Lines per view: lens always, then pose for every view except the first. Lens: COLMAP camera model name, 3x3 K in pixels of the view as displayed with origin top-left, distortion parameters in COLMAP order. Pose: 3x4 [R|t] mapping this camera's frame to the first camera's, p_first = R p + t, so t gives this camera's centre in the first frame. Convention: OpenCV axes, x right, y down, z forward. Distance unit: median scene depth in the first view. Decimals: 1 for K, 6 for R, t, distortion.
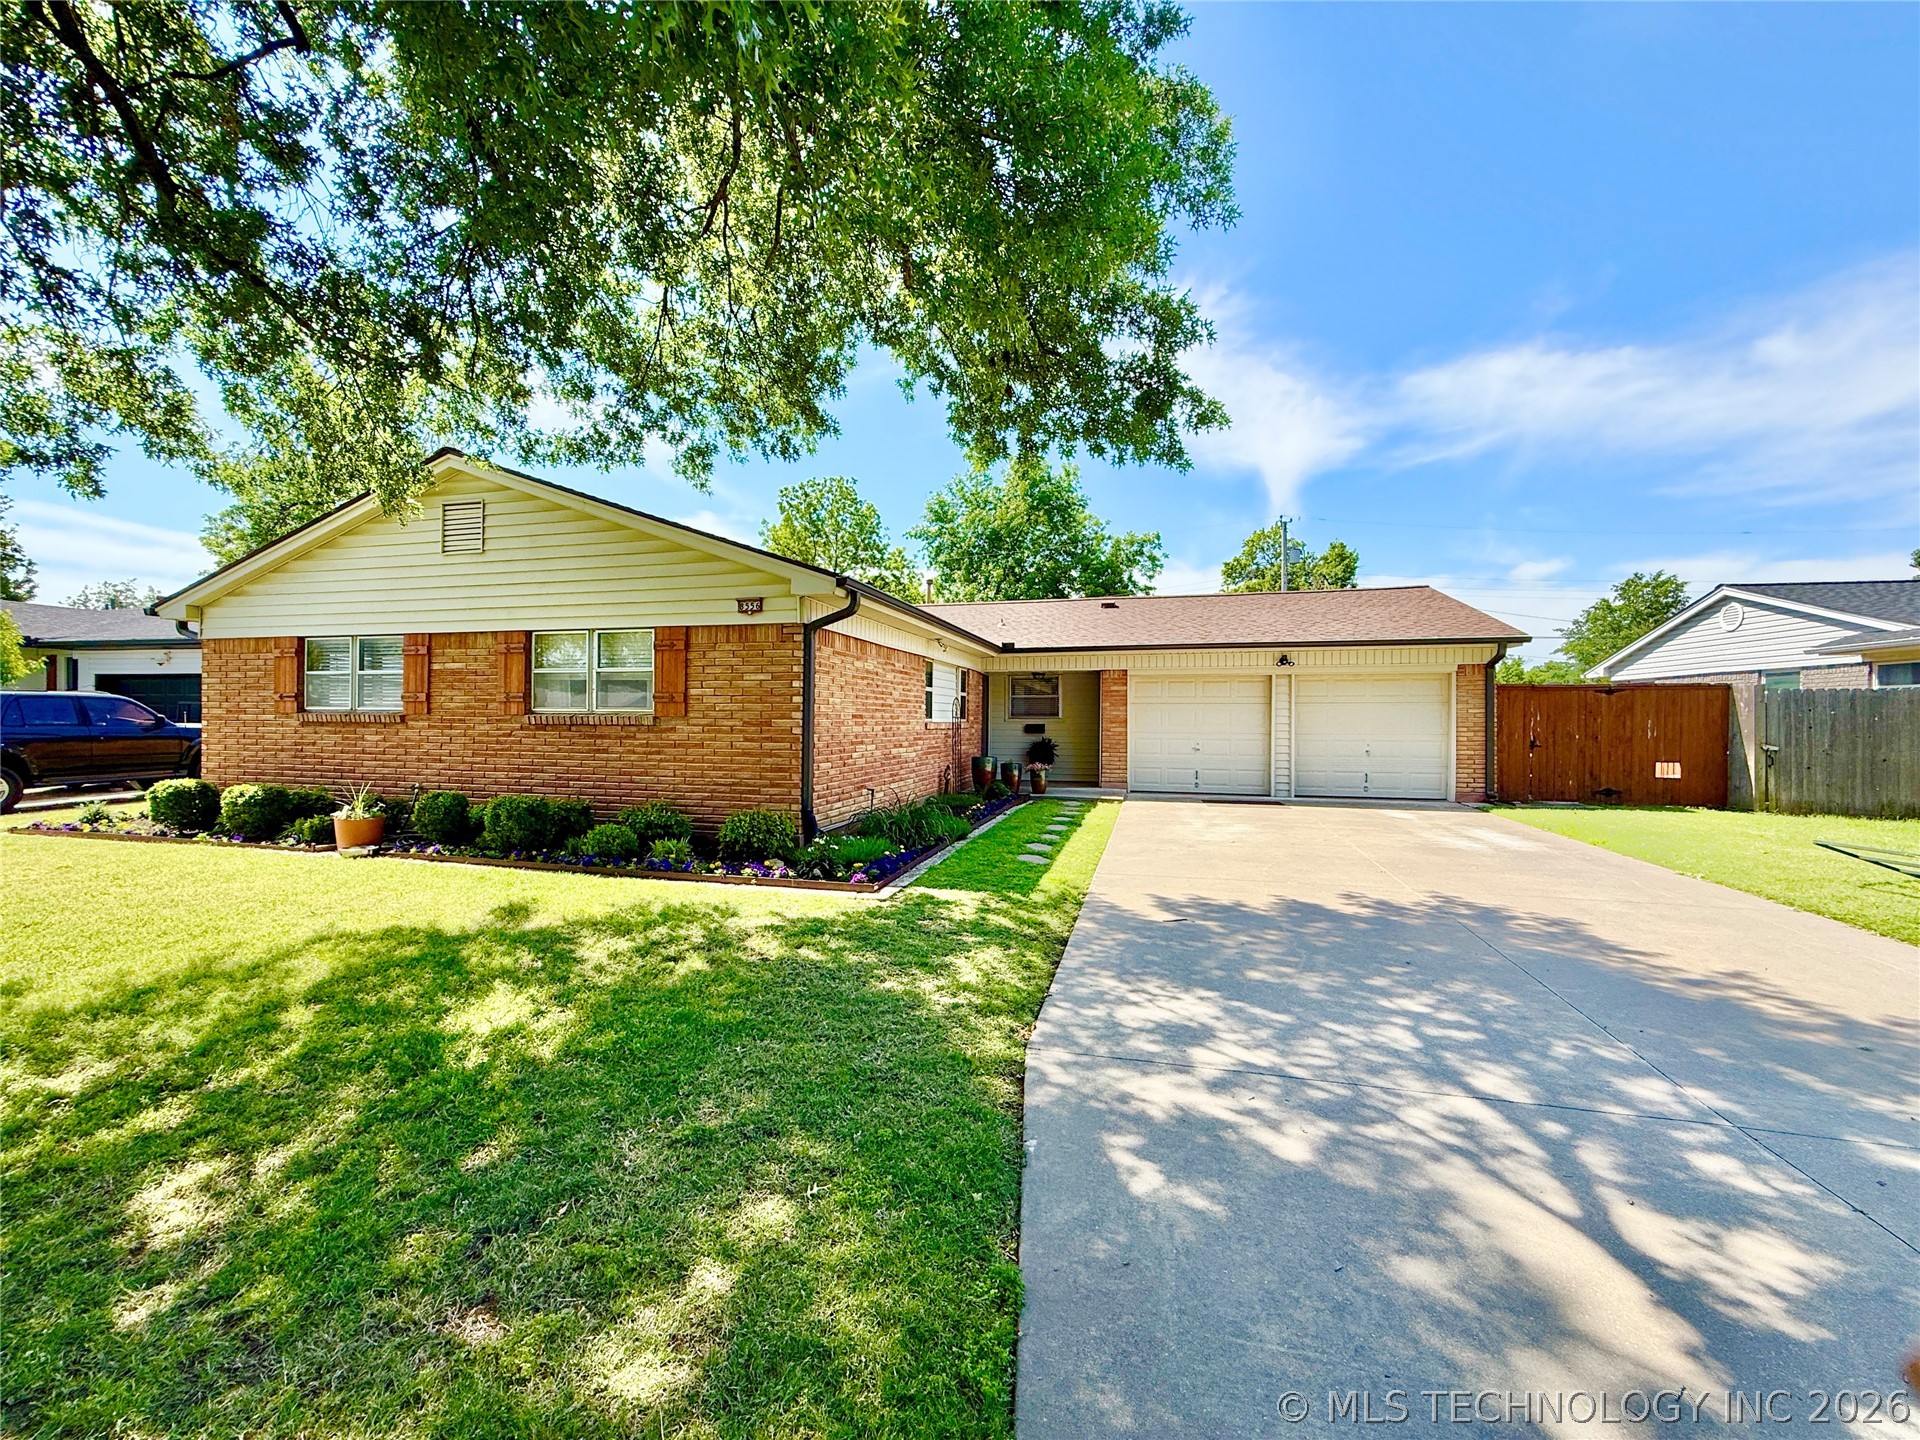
lens RADIAL K [[772.4, 0, 955.1], [0, 772.4, 723.0], [0, 0, 1]] dist [-0.000120, -0.000013]
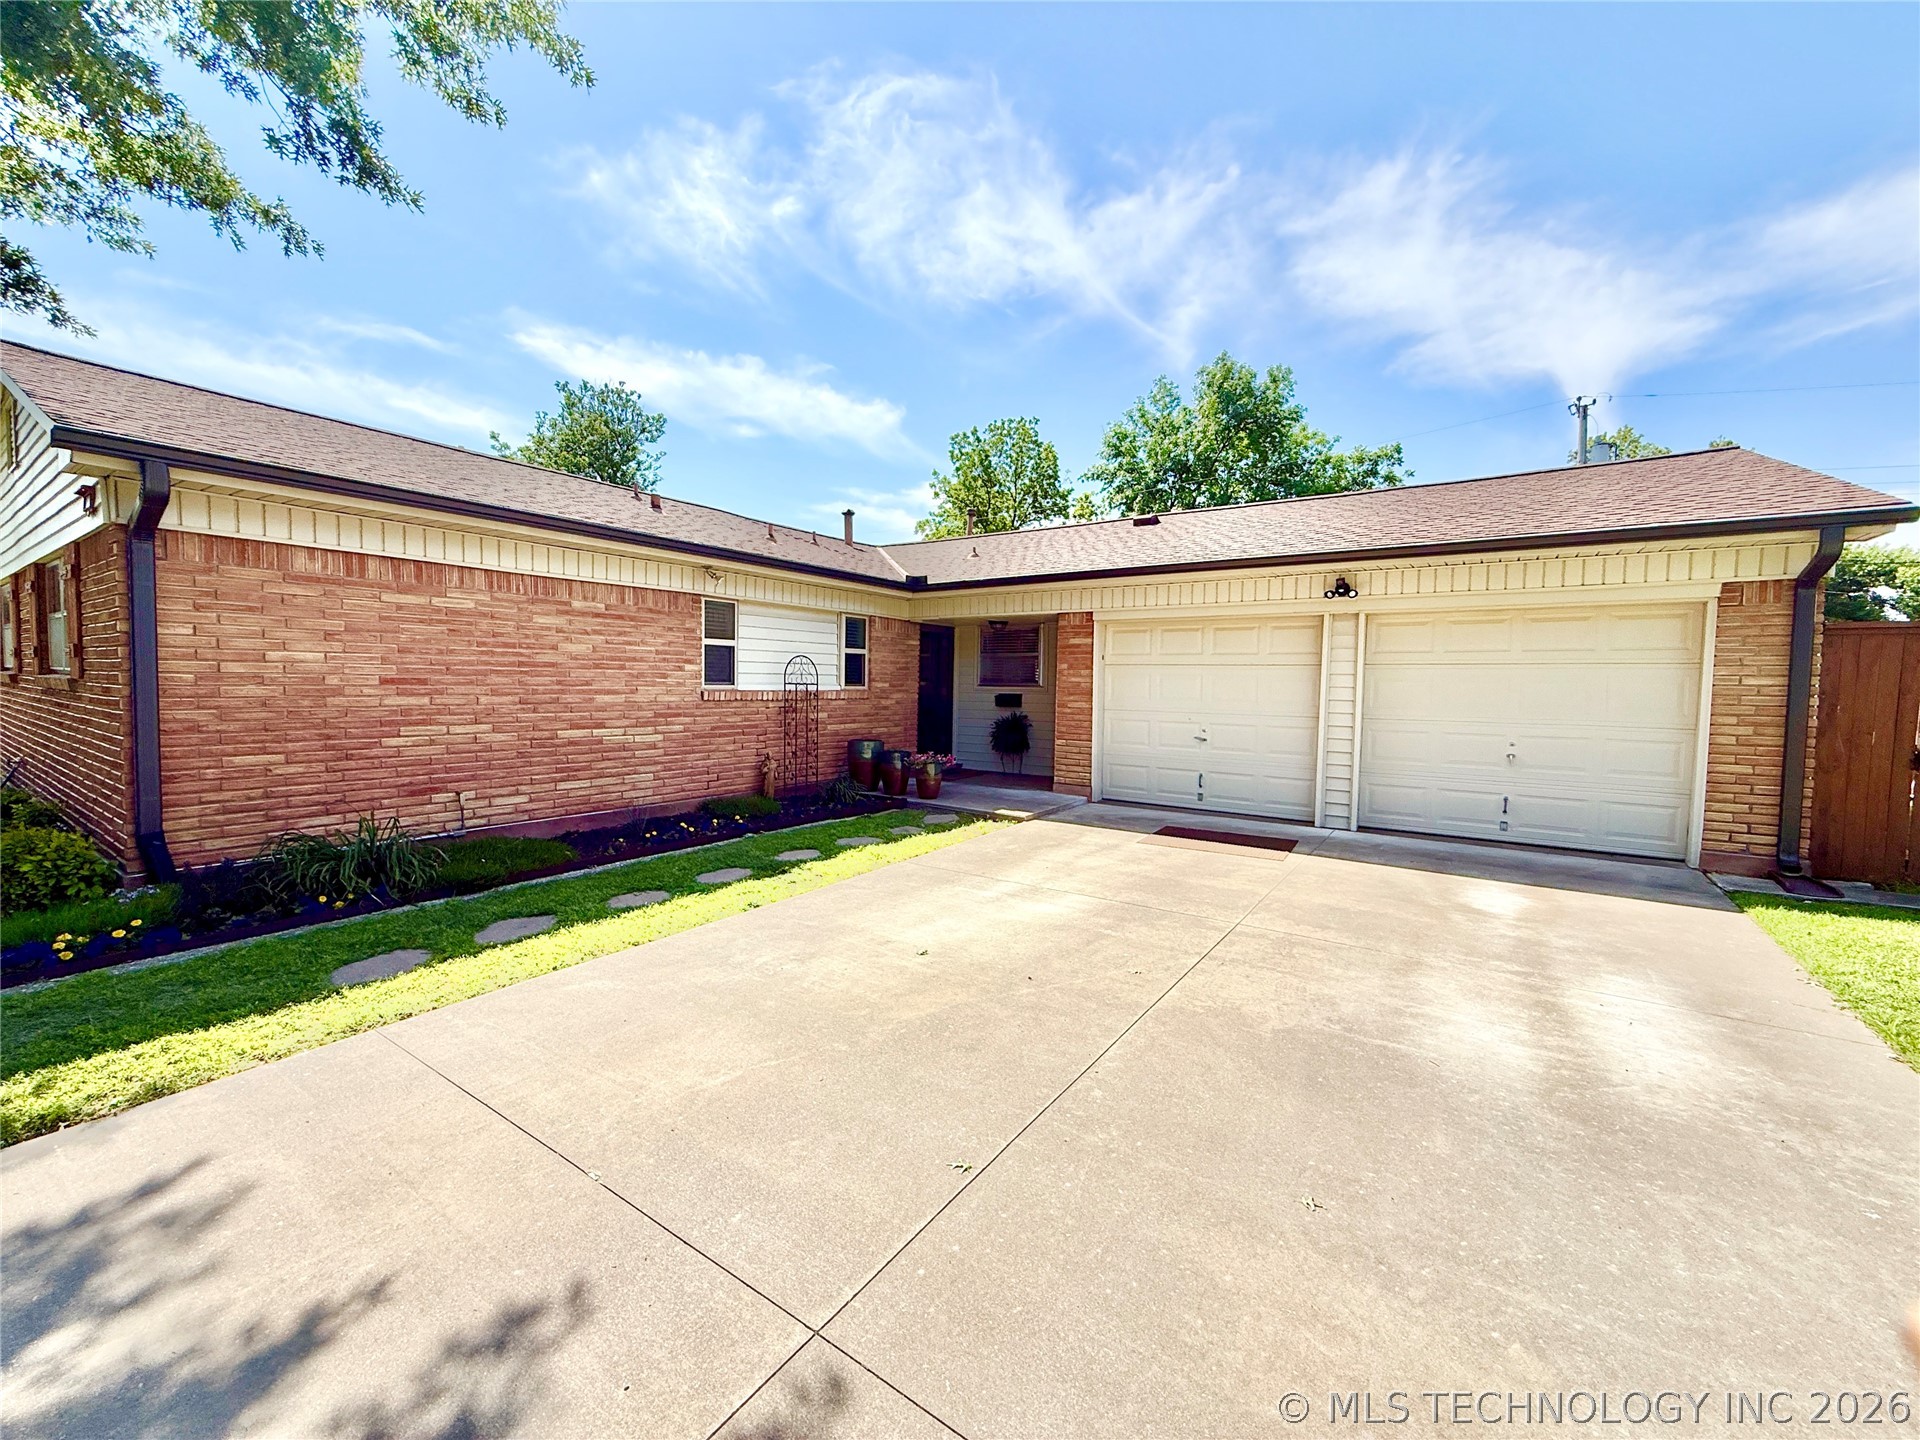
lens RADIAL K [[772.4, 0, 955.1], [0, 772.4, 723.0], [0, 0, 1]] dist [-0.000120, -0.000013]
pose [[0.939391, 0.029518, -0.341573, 0.338690], [-0.014142, 0.998775, 0.047419, -0.005339], [0.342555, -0.039715, 0.938658, 0.354551]]
